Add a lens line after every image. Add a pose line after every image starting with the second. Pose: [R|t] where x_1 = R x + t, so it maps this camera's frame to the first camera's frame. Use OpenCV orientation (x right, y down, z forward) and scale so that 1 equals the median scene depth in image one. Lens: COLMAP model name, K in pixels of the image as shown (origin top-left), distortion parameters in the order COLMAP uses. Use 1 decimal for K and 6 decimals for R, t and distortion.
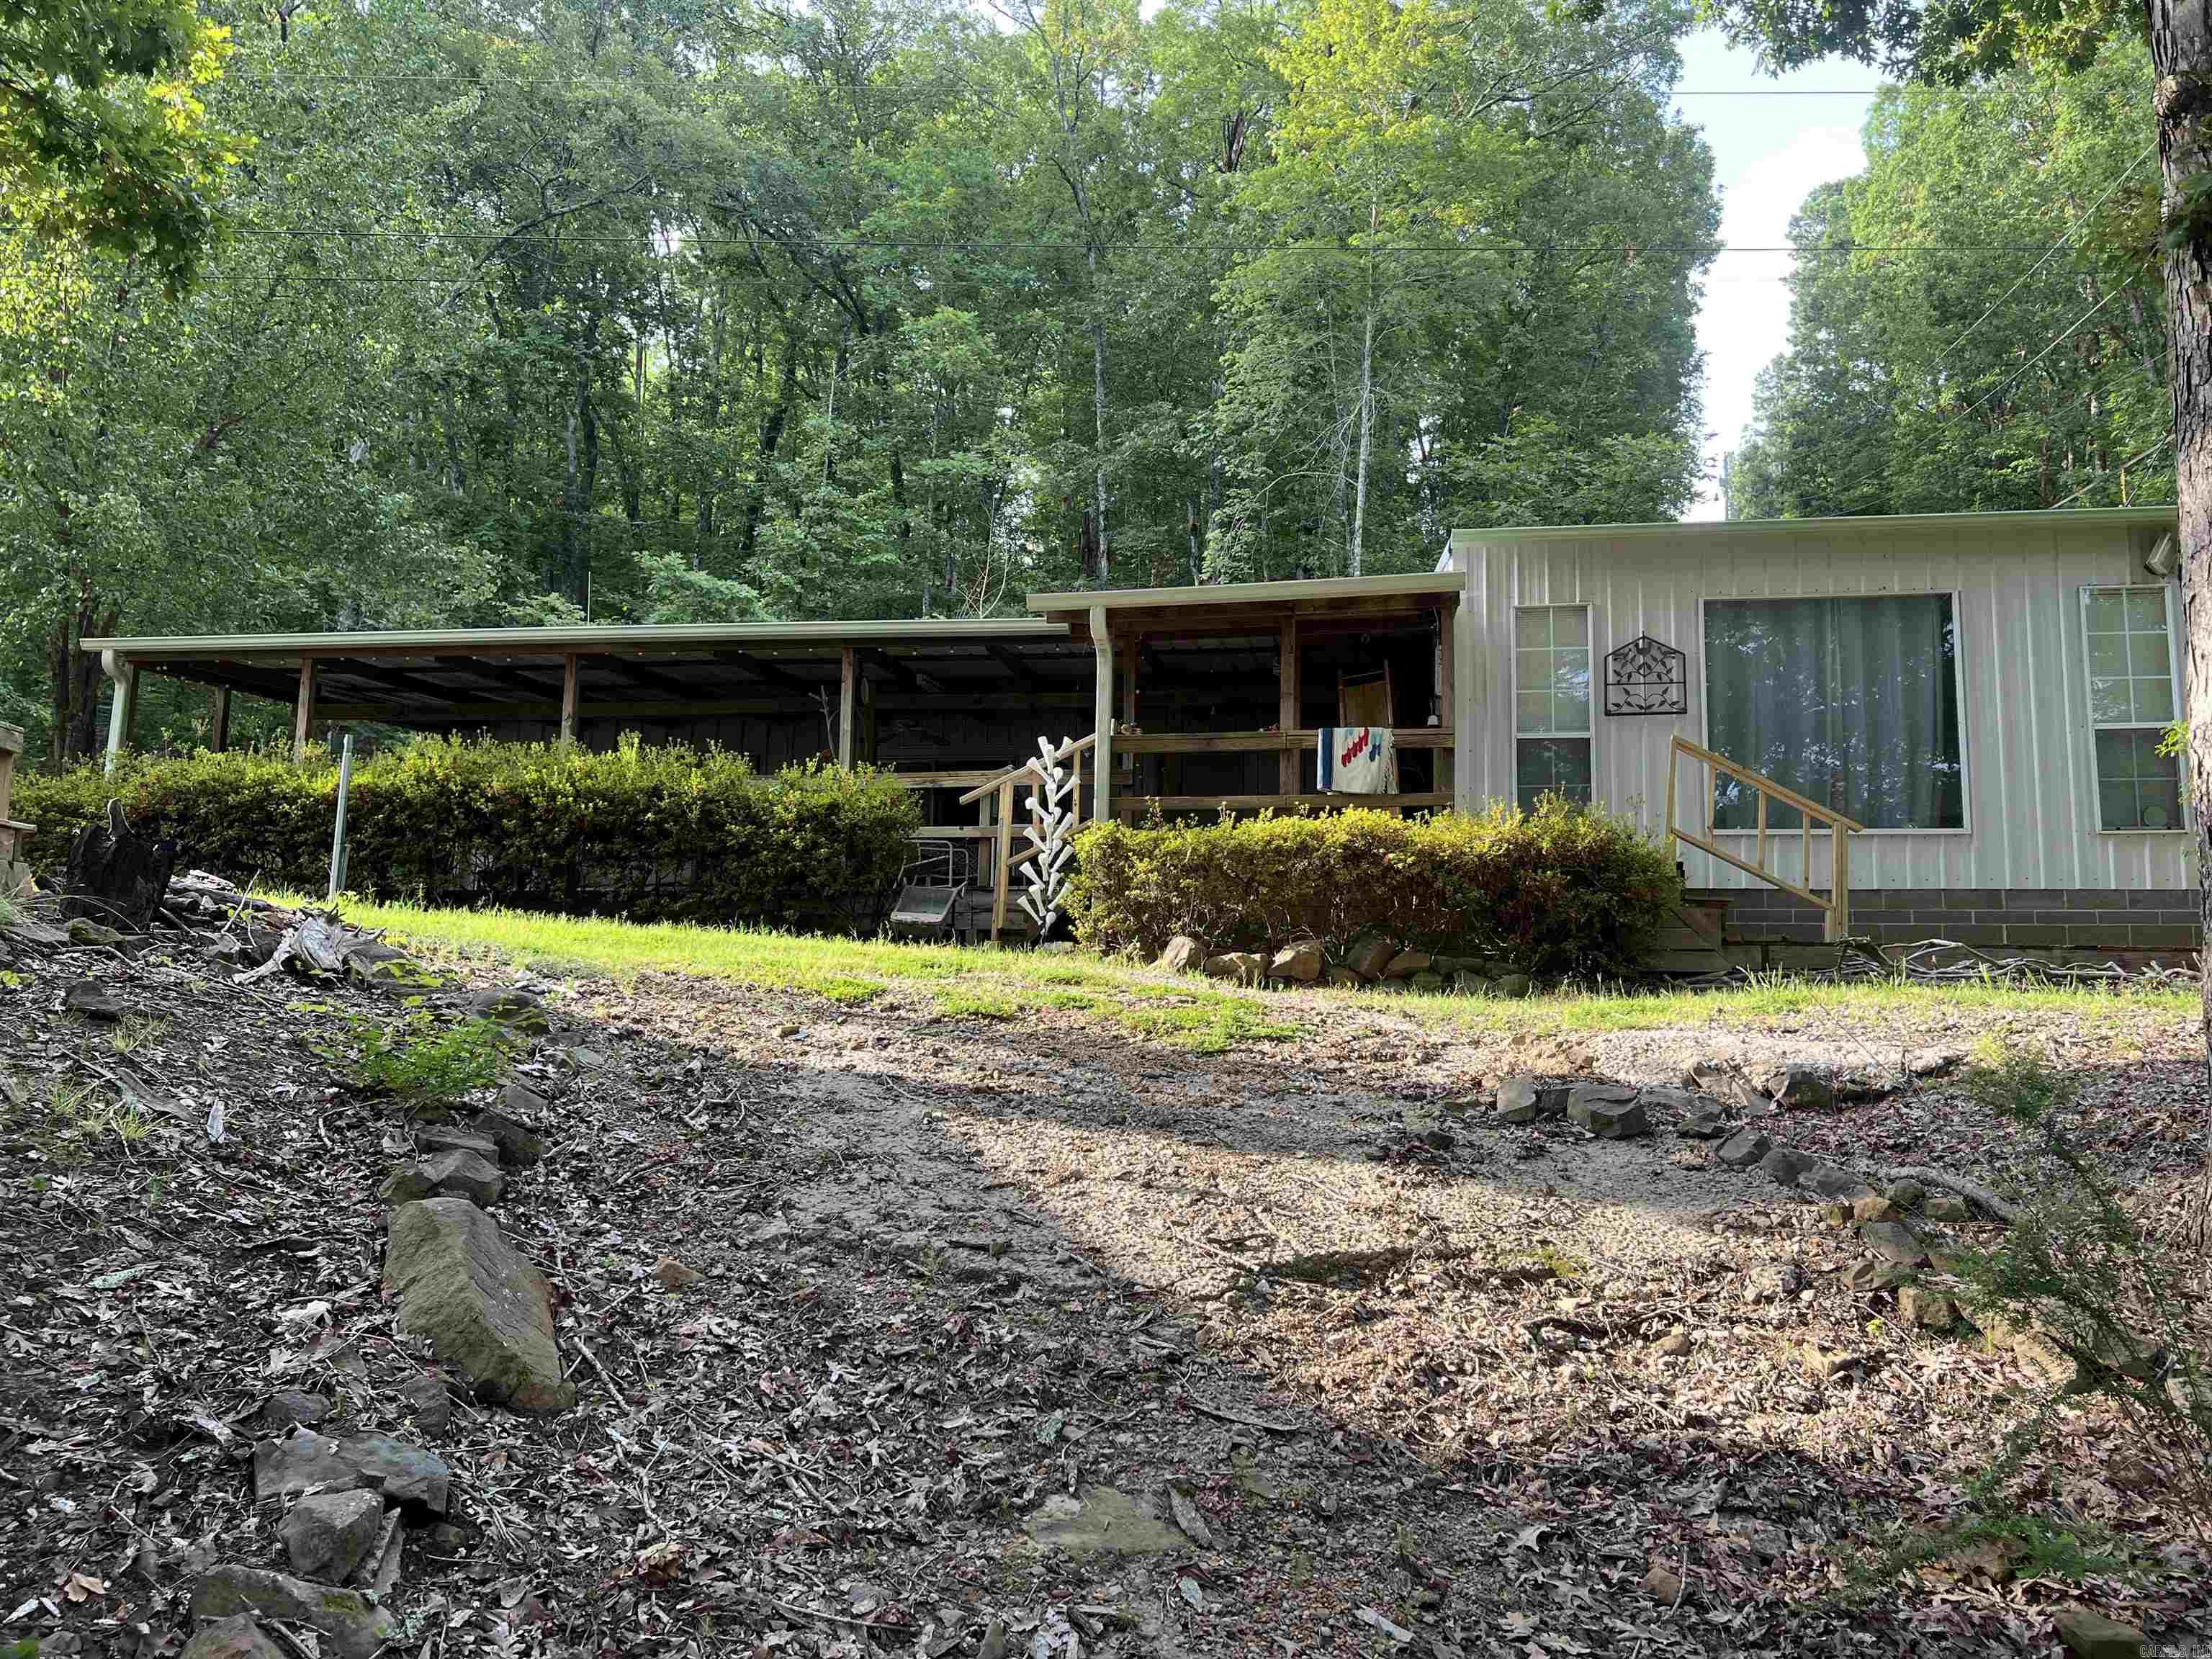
lens RADIAL K [[1644.0, 0, 1118.4], [0, 1644.0, 842.1], [0, 0, 1]] dist [0.154677, -0.325295]
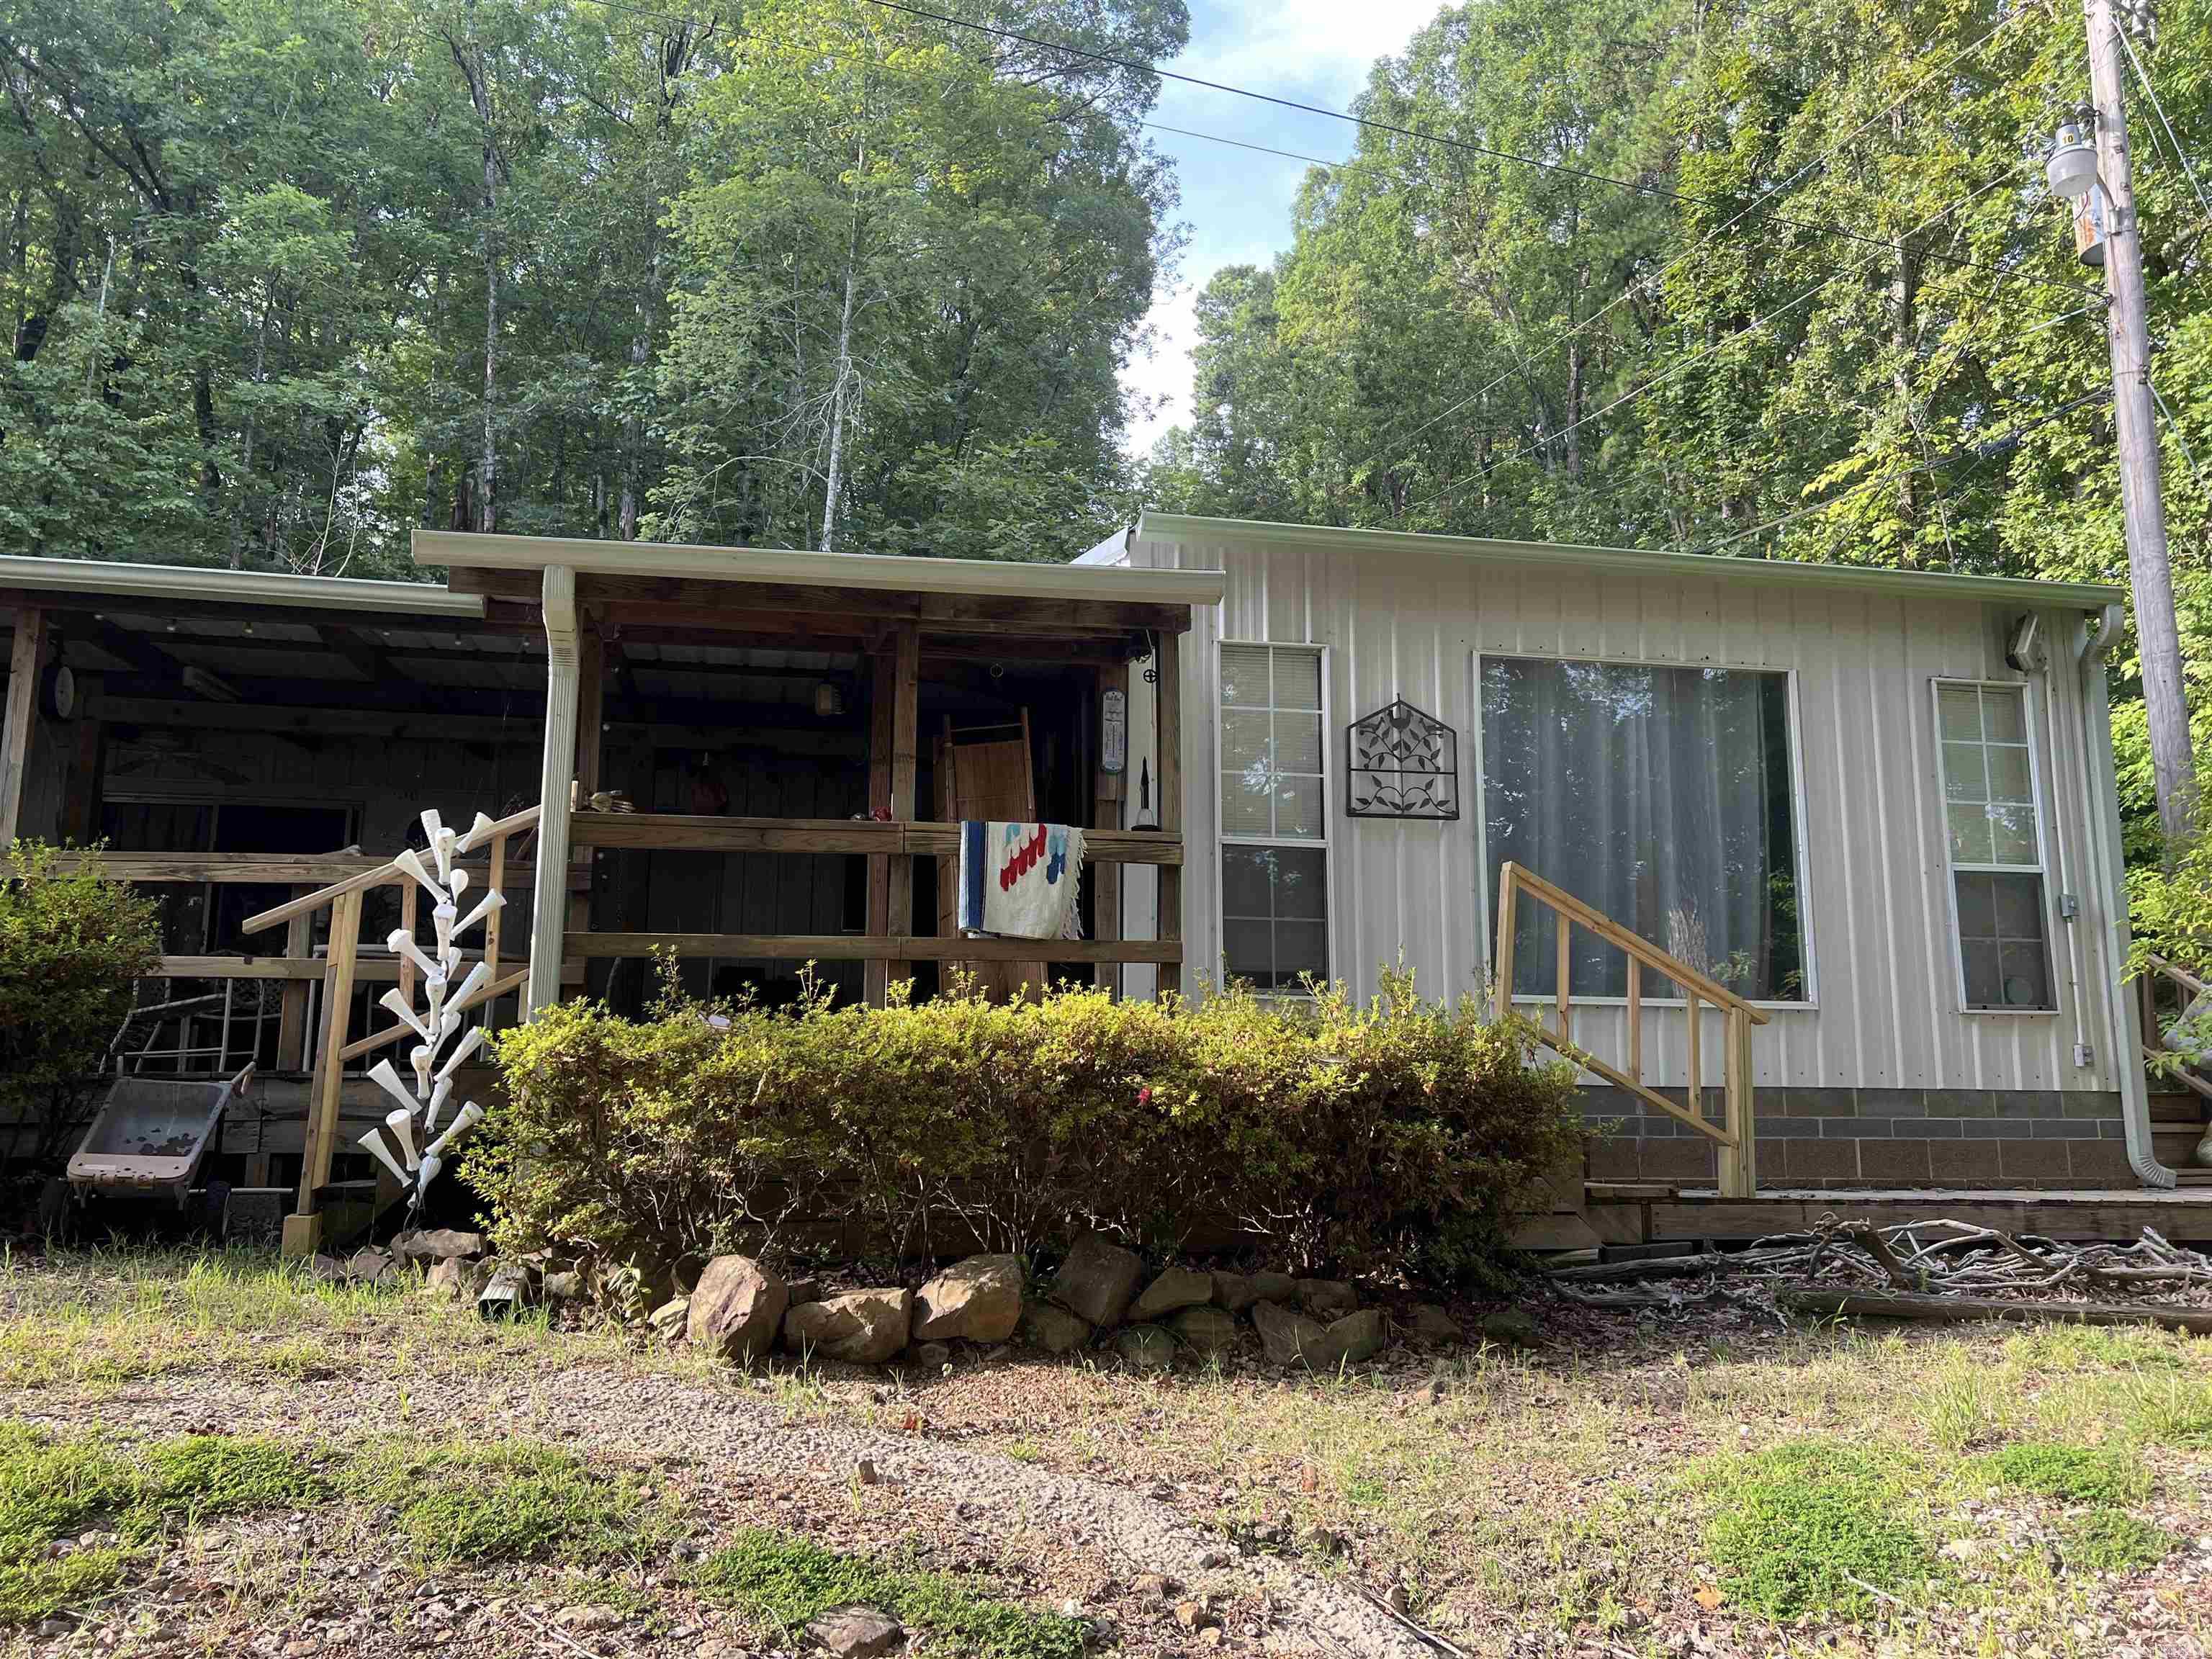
lens RADIAL K [[1672.7, 0, 1106.0], [0, 1672.7, 829.5], [0, 0, 1]] dist [0.009296, -0.004625]
pose [[0.933742, 0.045288, 0.355072, -0.033611], [-0.035967, 0.998814, -0.032811, -0.046939], [-0.356136, 0.017866, 0.934263, 0.427447]]
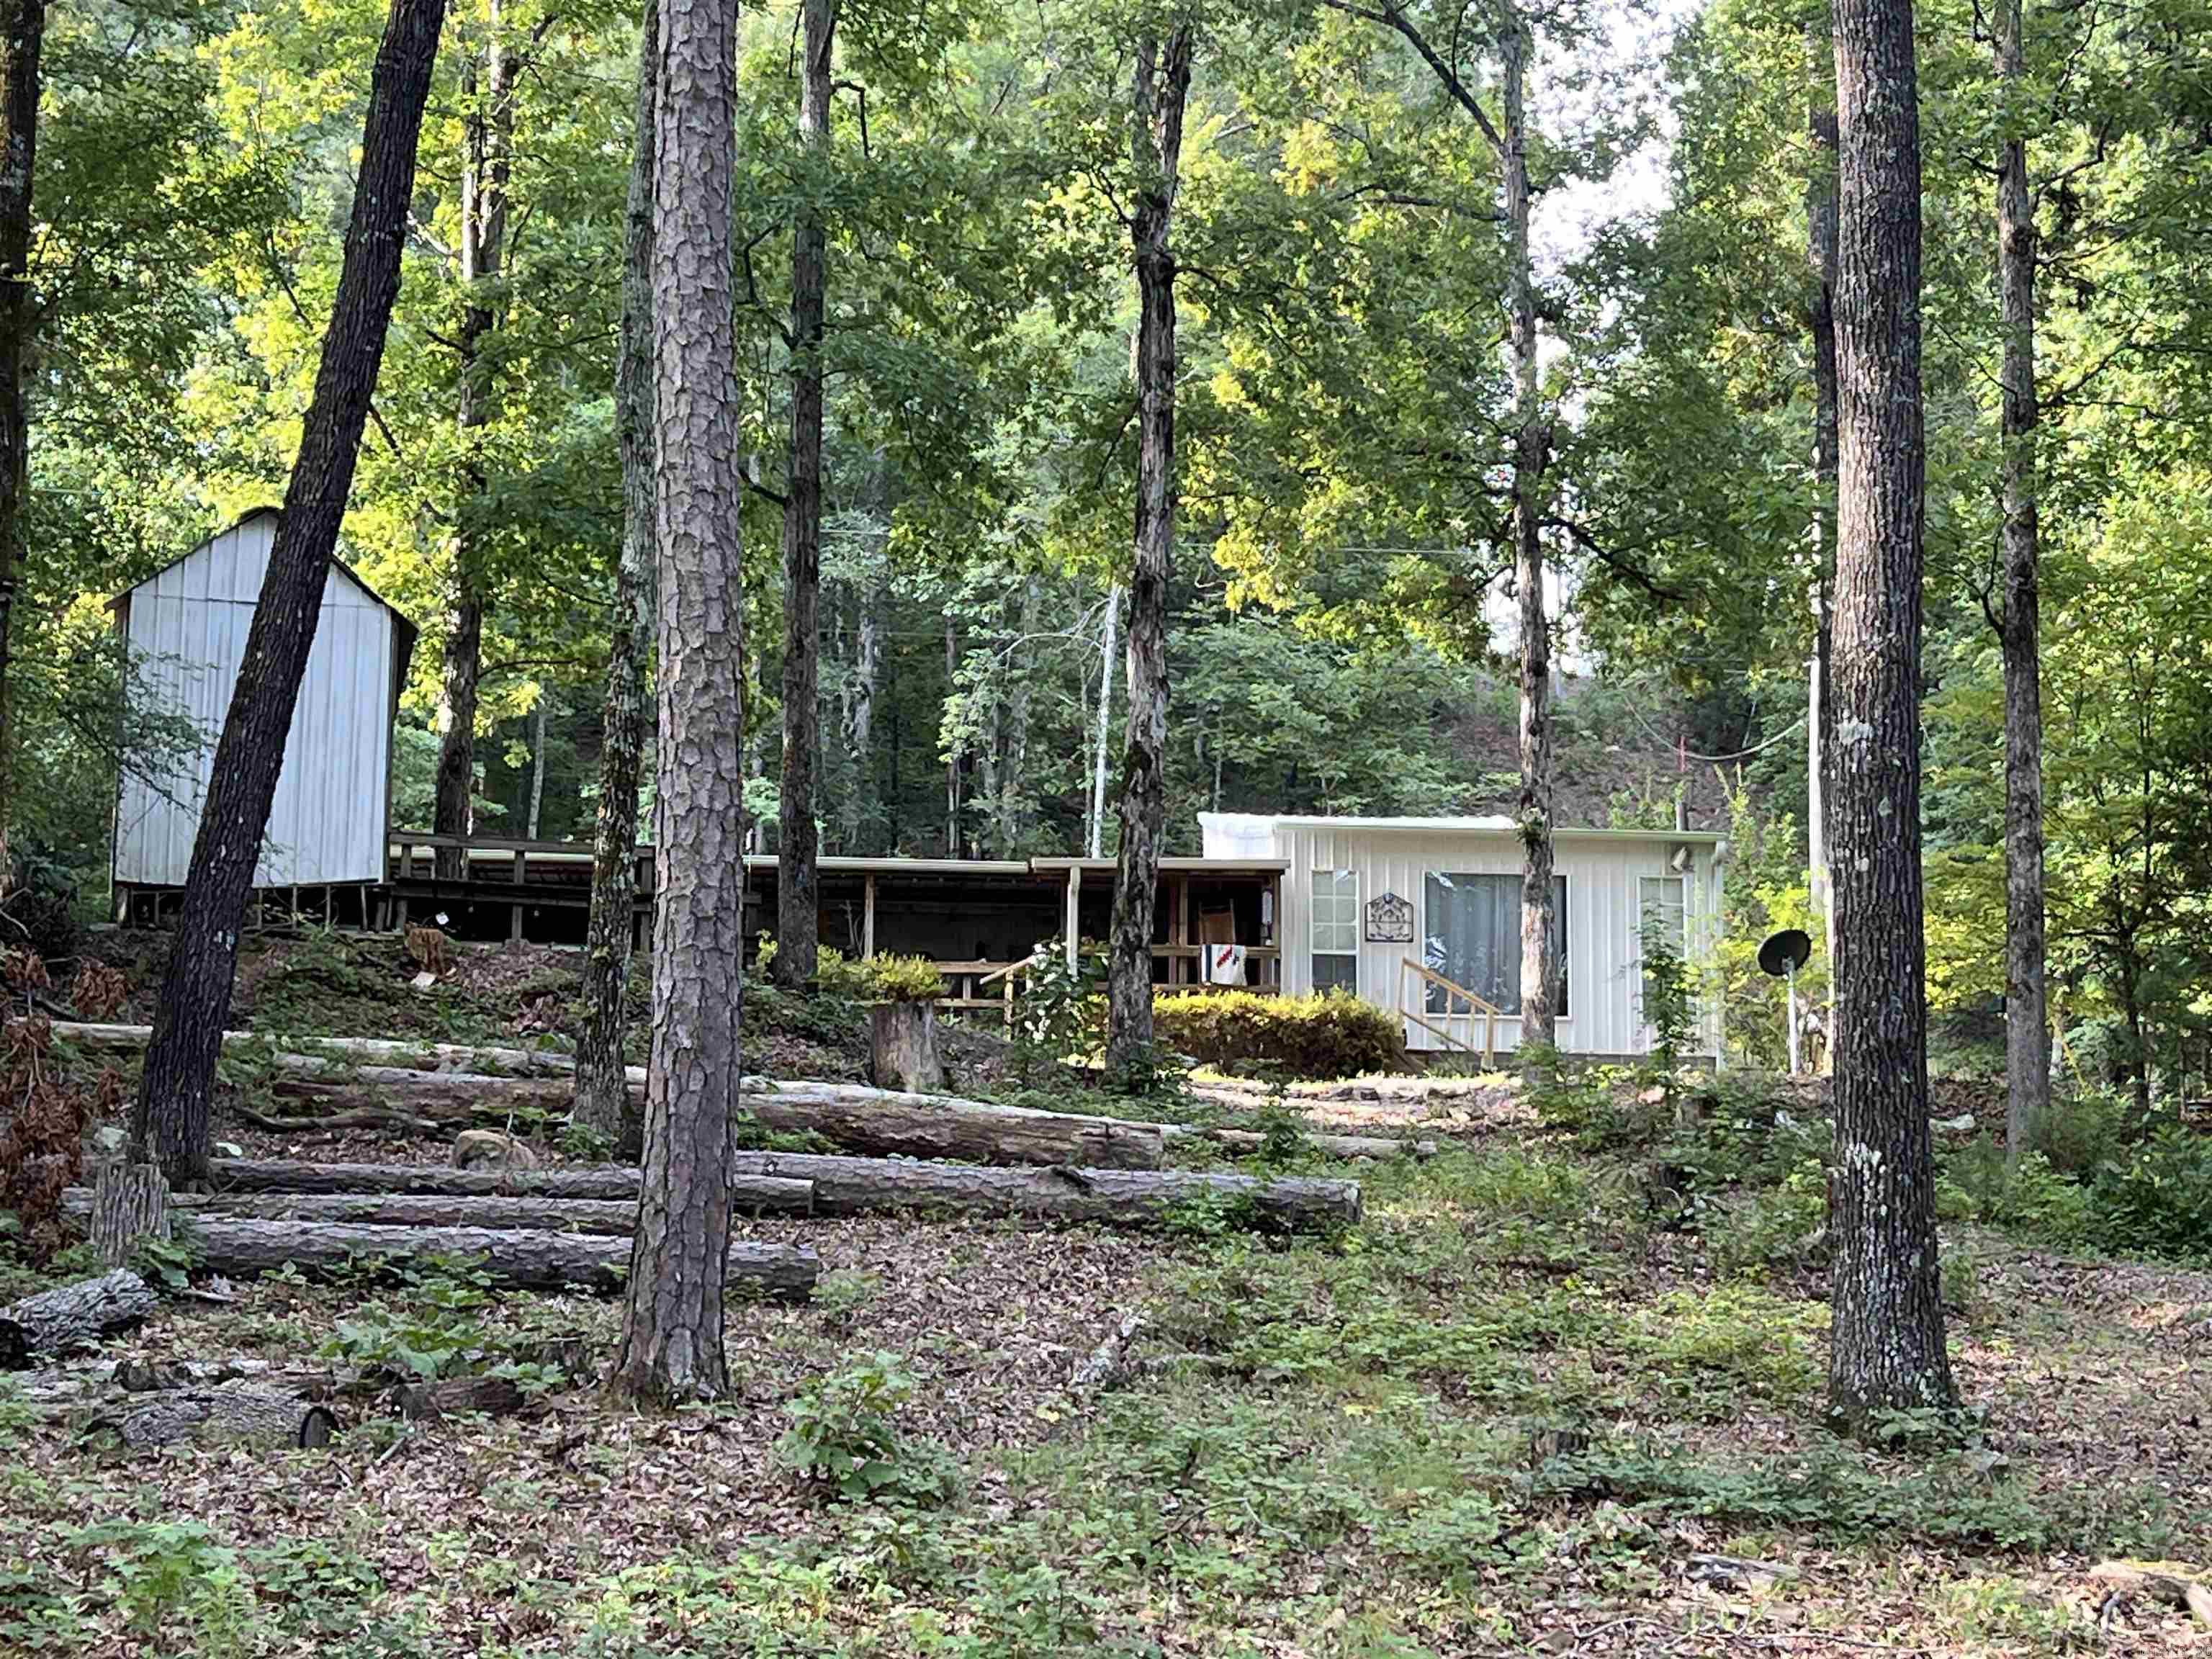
lens RADIAL K [[4316.7, 0, 1106.0], [0, 4316.7, 829.5], [0, 0, 1]] dist [-0.014875, -0.008742]
pose [[0.973508, 0.039061, 0.225290, -0.918045], [-0.023175, 0.997082, -0.072733, 0.128417], [-0.227474, 0.065585, 0.971573, -3.078224]]
